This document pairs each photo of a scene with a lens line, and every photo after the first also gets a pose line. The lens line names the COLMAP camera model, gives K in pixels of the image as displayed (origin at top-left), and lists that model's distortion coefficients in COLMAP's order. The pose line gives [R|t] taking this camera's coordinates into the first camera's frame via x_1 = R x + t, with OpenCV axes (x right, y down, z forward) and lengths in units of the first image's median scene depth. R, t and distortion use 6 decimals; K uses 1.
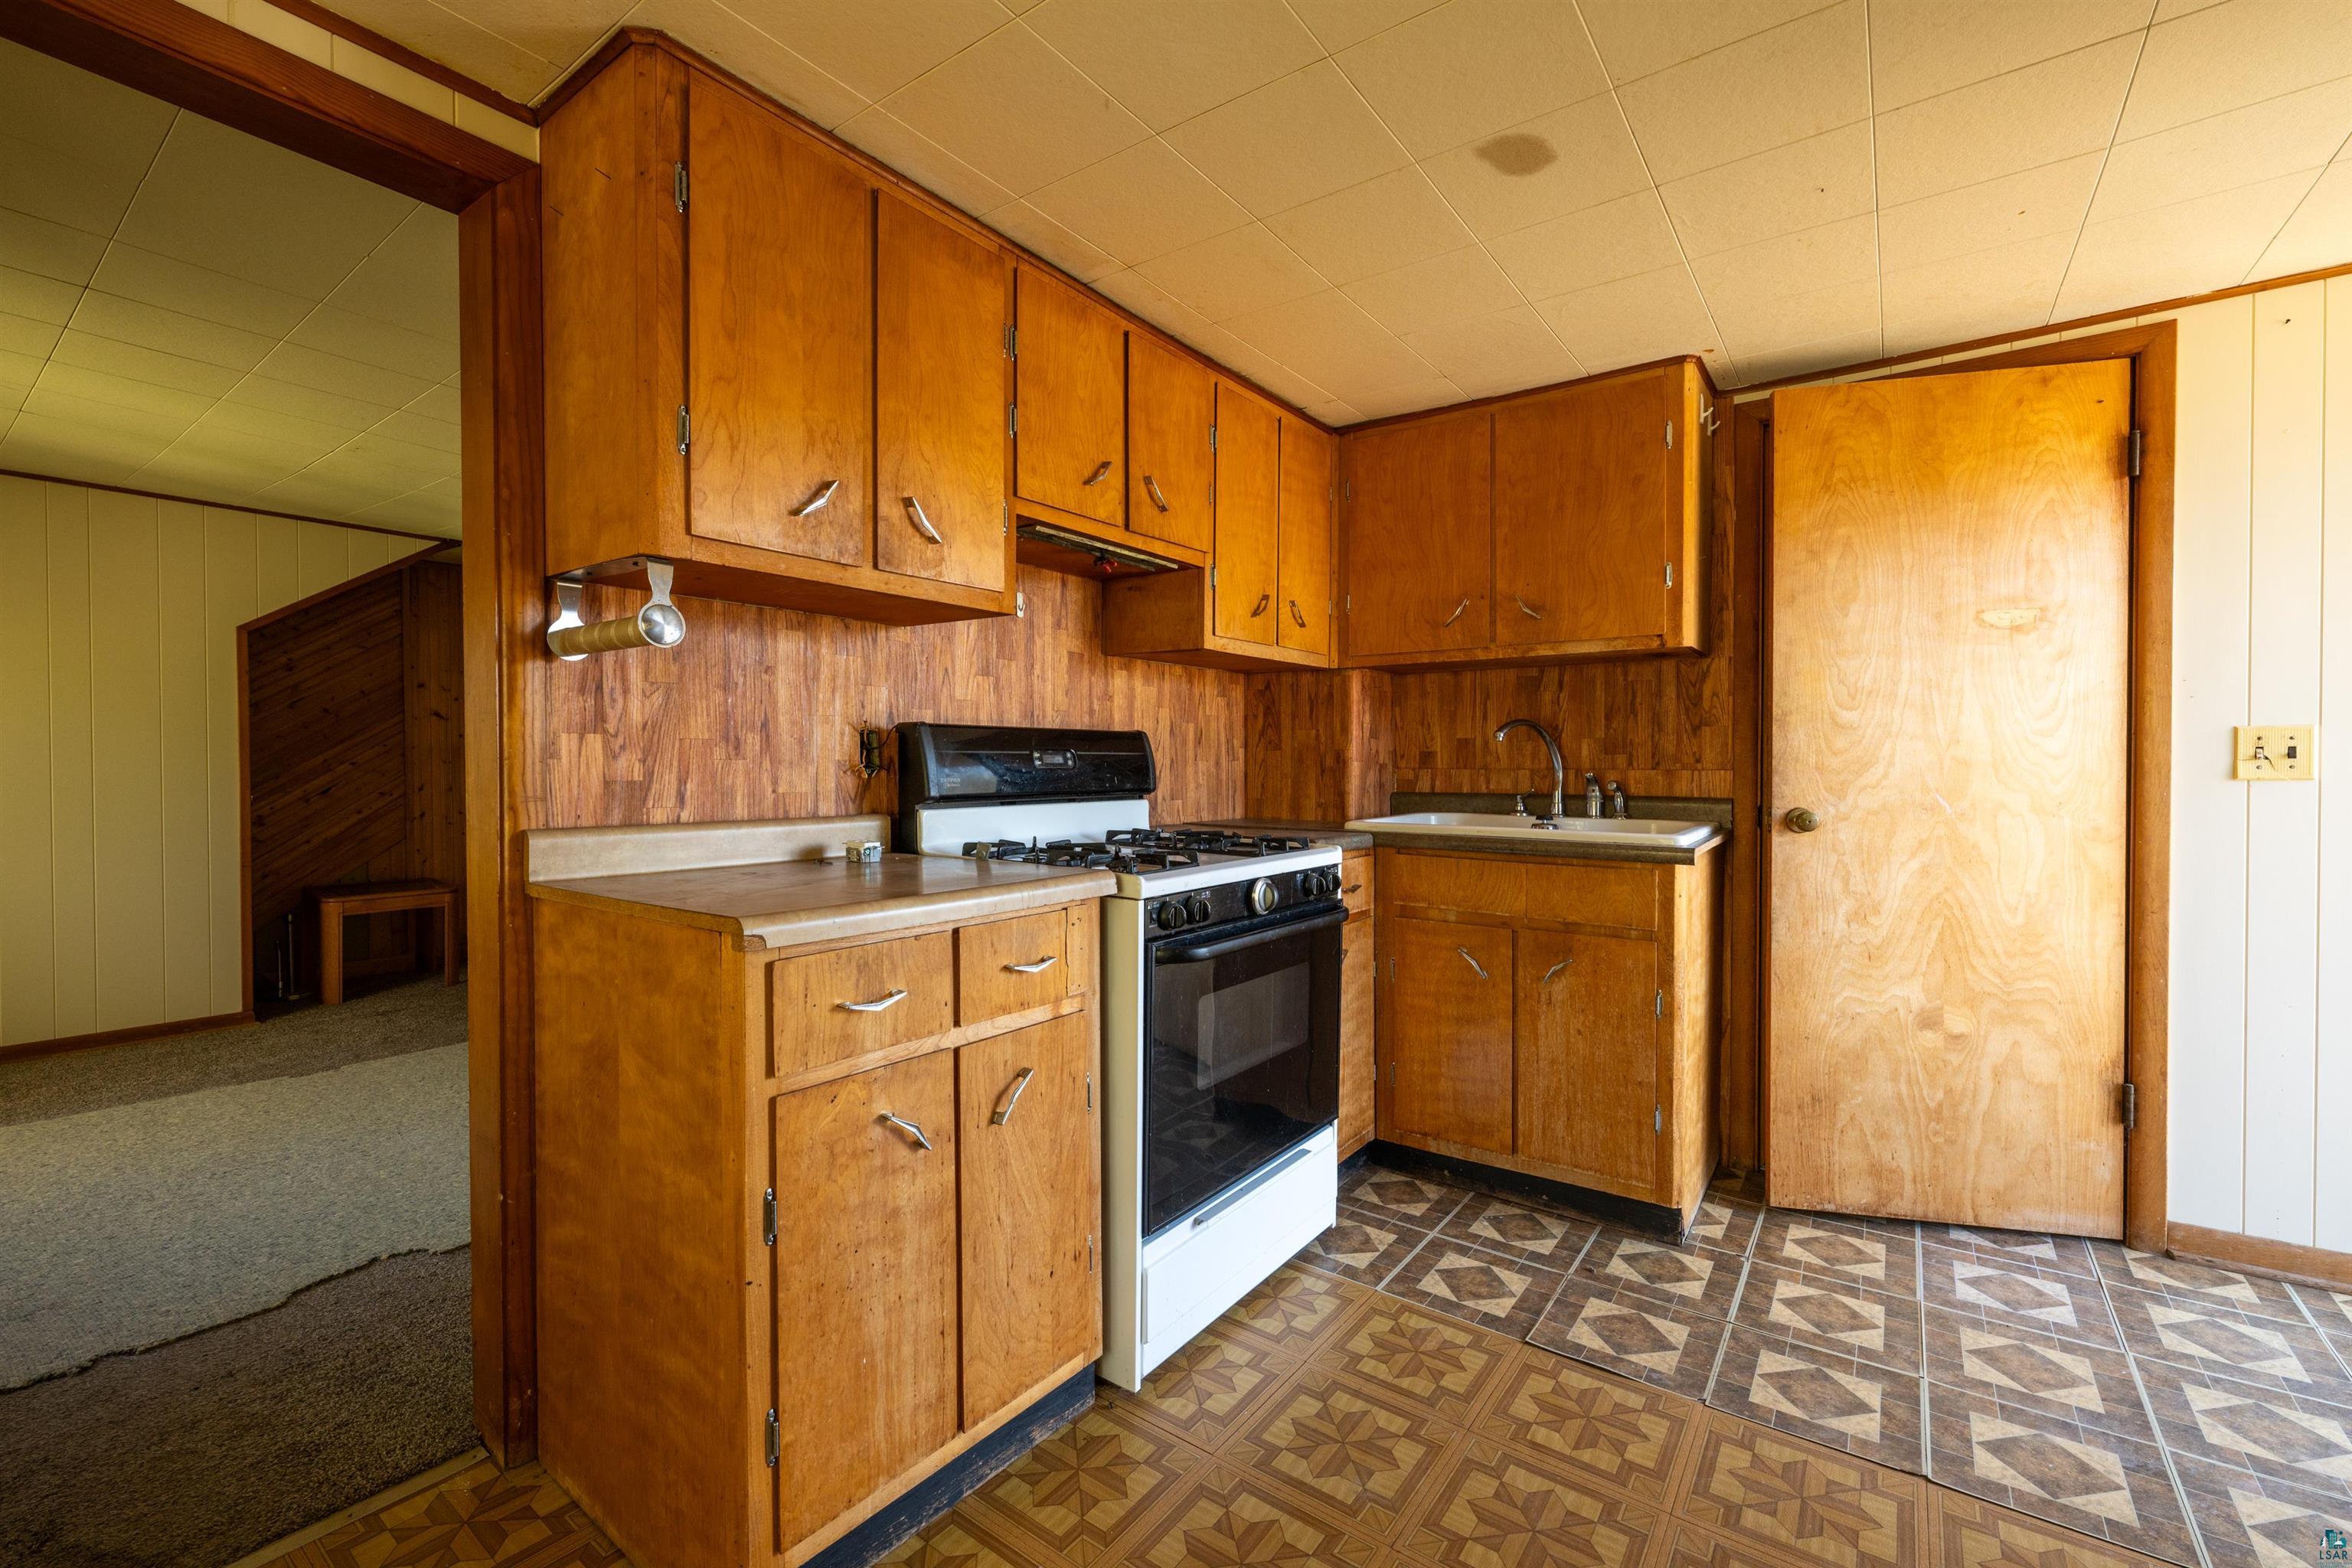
lens RADIAL K [[979.9, 0, 1176.0], [0, 979.9, 784.0], [0, 0, 1]] dist [0.001266, 0.000150]
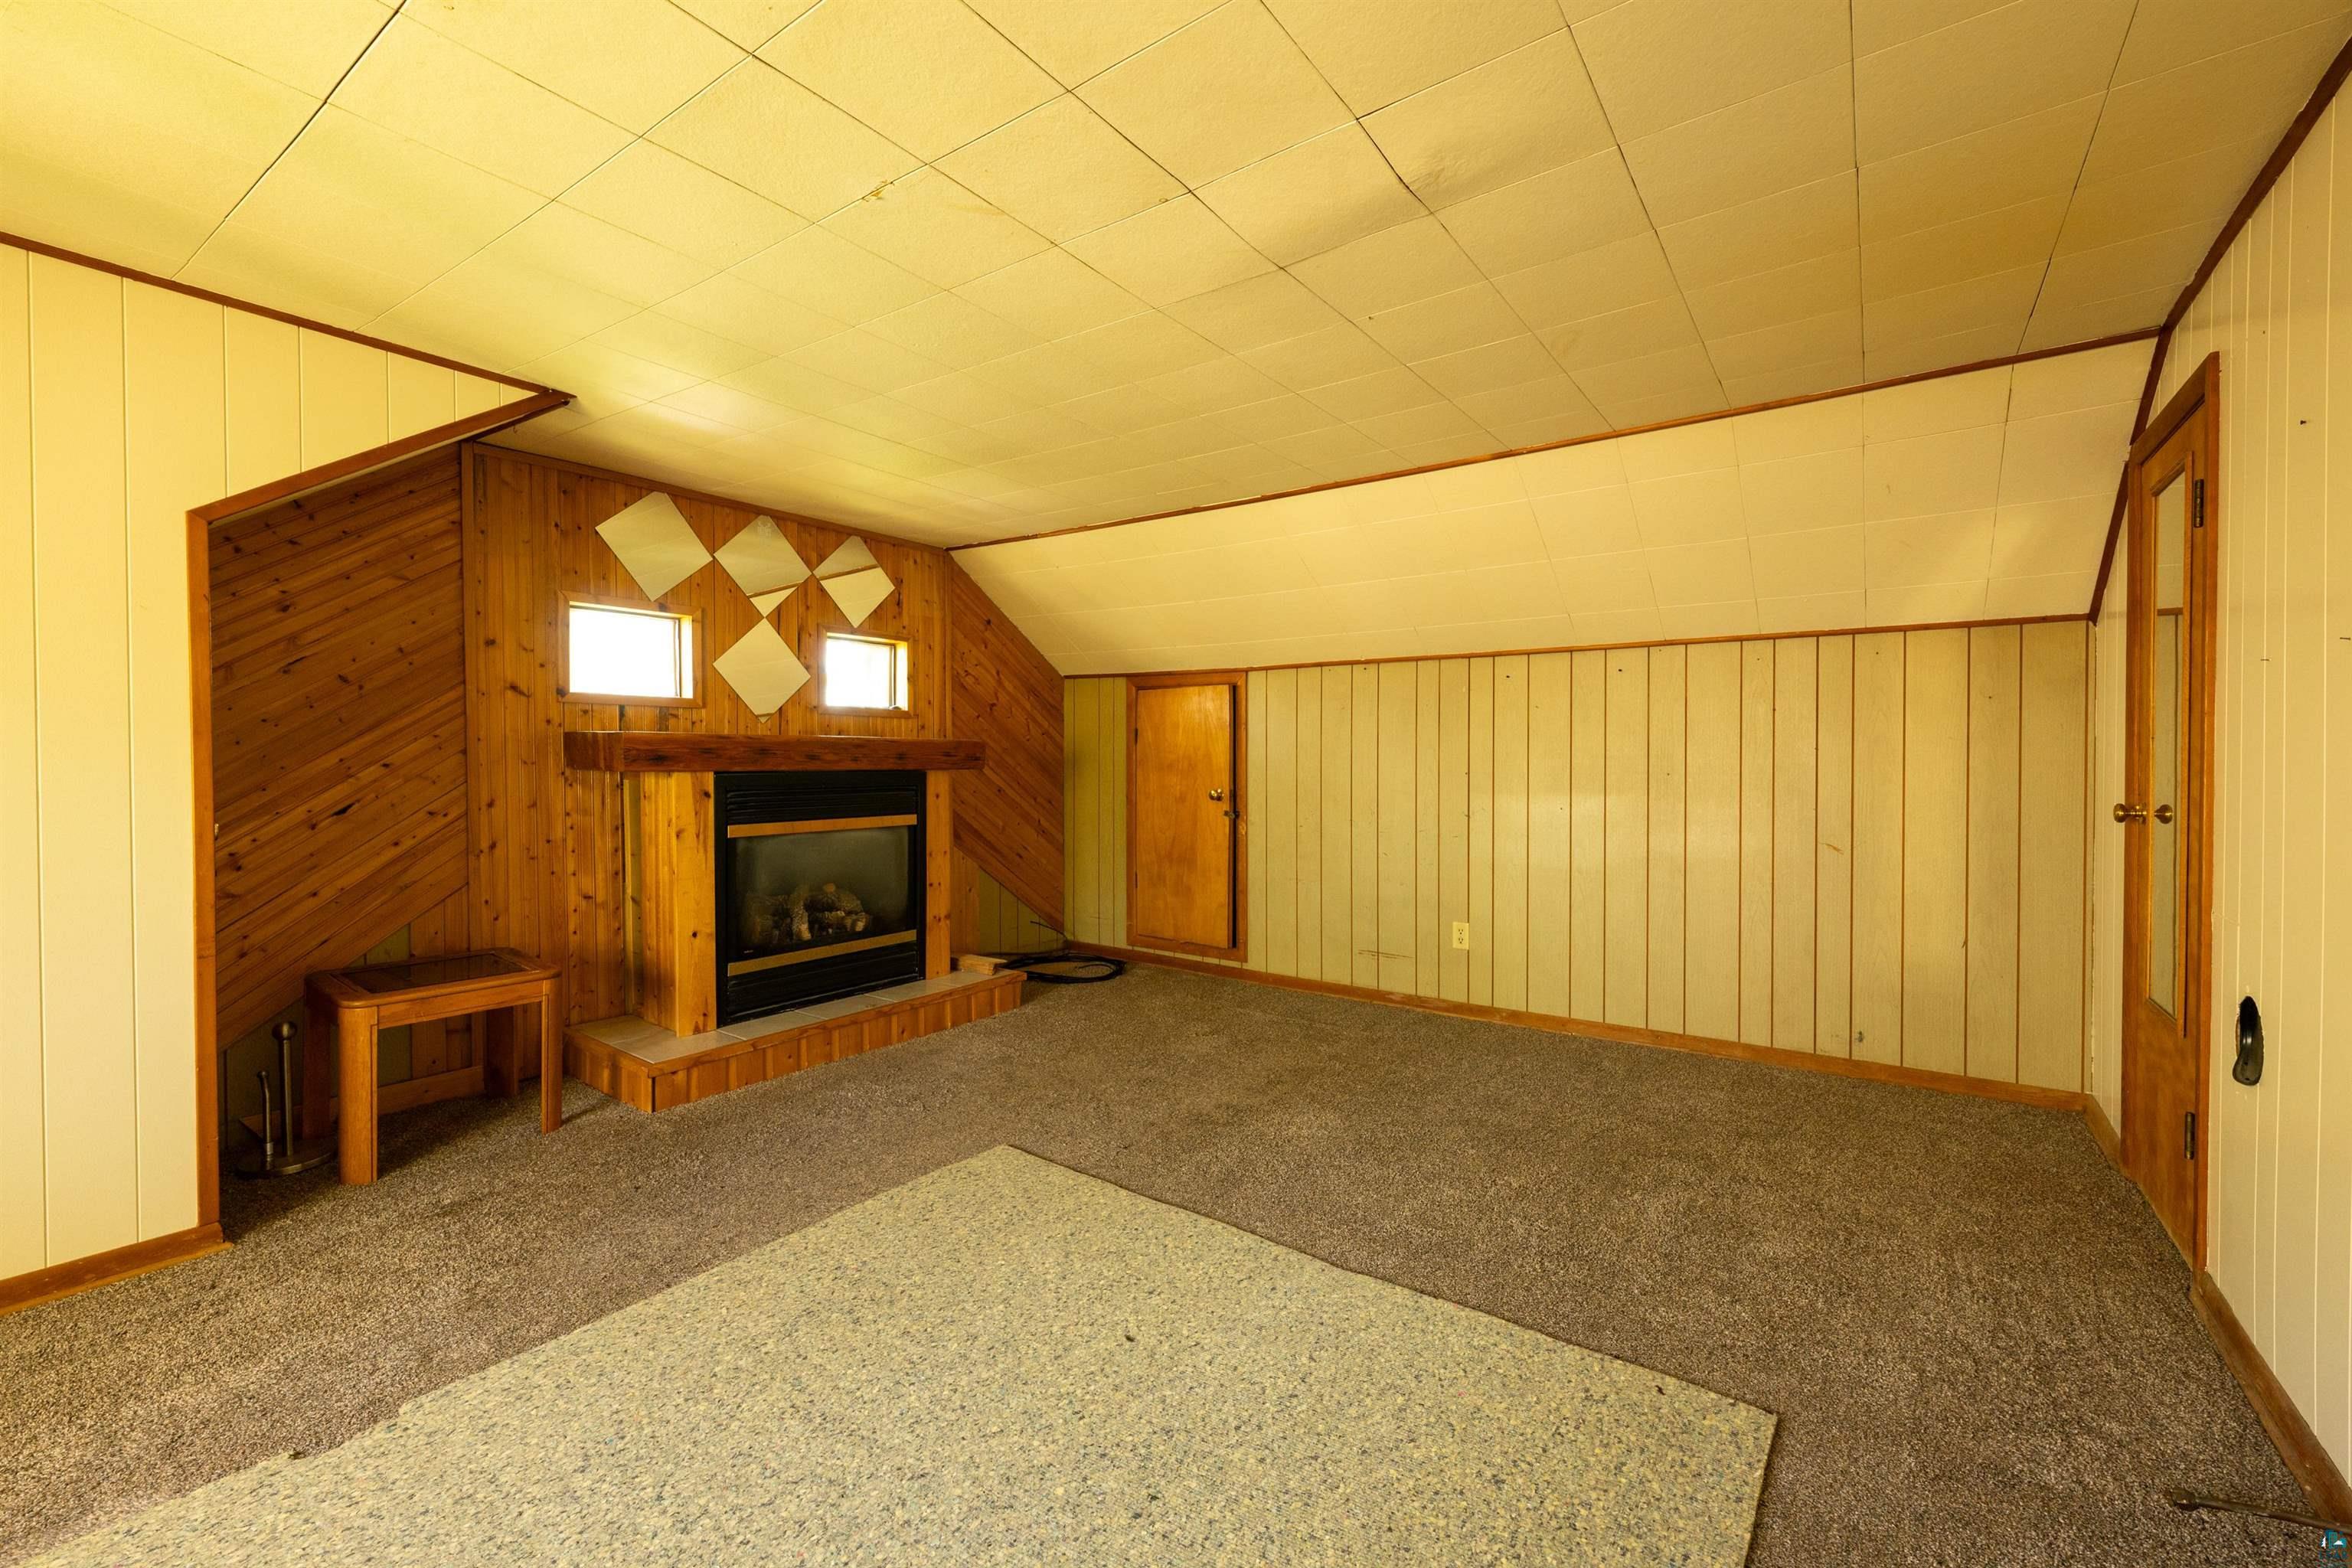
lens RADIAL K [[977.4, 0, 1176.0], [0, 977.4, 784.0], [0, 0, 1]] dist [0.000100, 0.000062]
pose [[0.999947, 0.000210, 0.010294, -0.359874], [-0.000218, 1.000000, 0.000829, -0.009933], [-0.010294, -0.000831, 0.999947, 0.392000]]
